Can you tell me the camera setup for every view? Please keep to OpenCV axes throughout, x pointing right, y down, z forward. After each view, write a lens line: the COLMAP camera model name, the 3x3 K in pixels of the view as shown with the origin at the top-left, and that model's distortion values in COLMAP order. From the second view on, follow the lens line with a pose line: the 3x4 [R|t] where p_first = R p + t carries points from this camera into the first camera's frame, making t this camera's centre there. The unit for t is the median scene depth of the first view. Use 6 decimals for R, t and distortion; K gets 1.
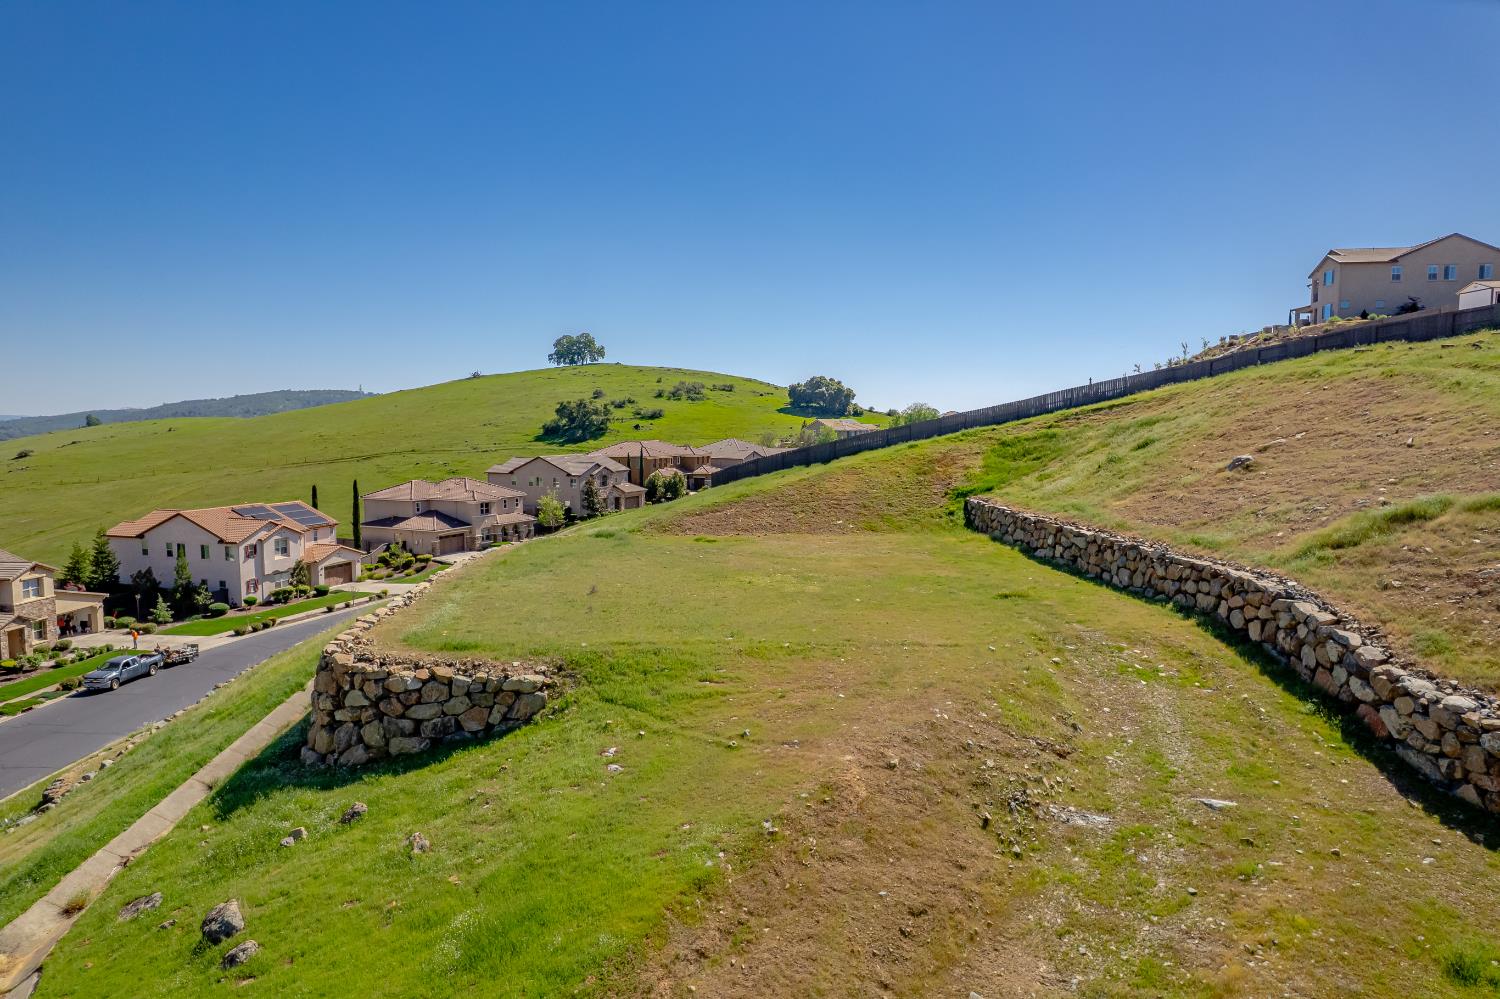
lens RADIAL K [[958.7, 0, 741.5], [0, 958.7, 503.3], [0, 0, 1]] dist [-0.072221, 0.059741]
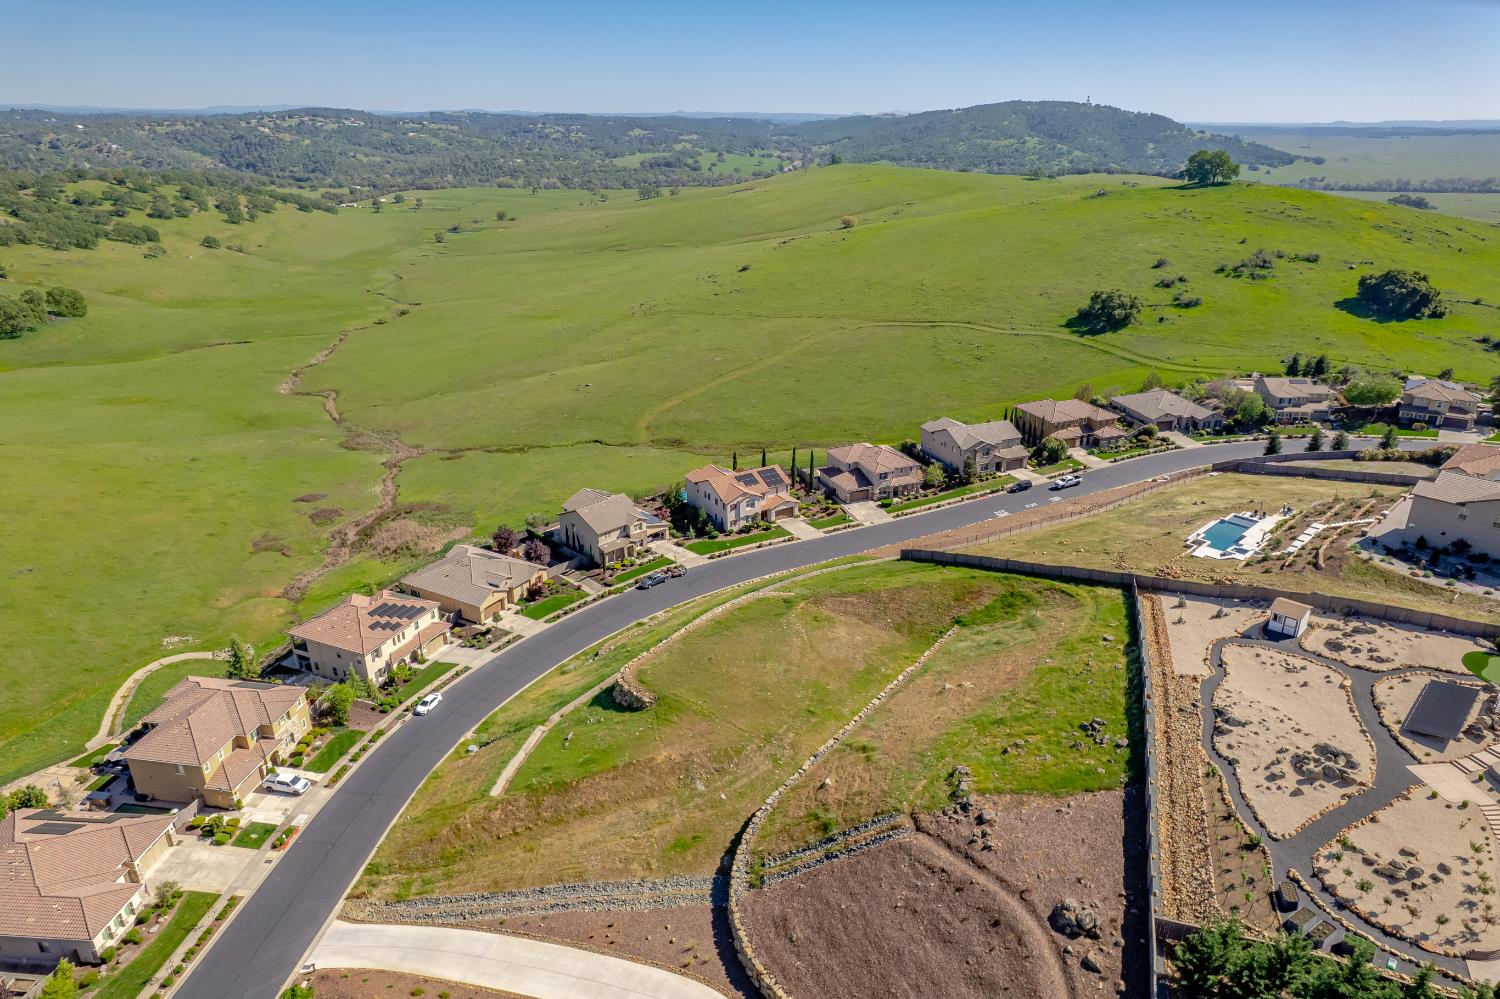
lens RADIAL K [[958.7, 0, 743.5], [0, 958.7, 500.9], [0, 0, 1]] dist [-0.072221, 0.059741]
pose [[0.753486, 0.239511, -0.612285, 0.924366], [-0.048617, 0.949031, 0.311410, -0.741311], [0.655664, -0.204876, 0.726726, -0.586662]]
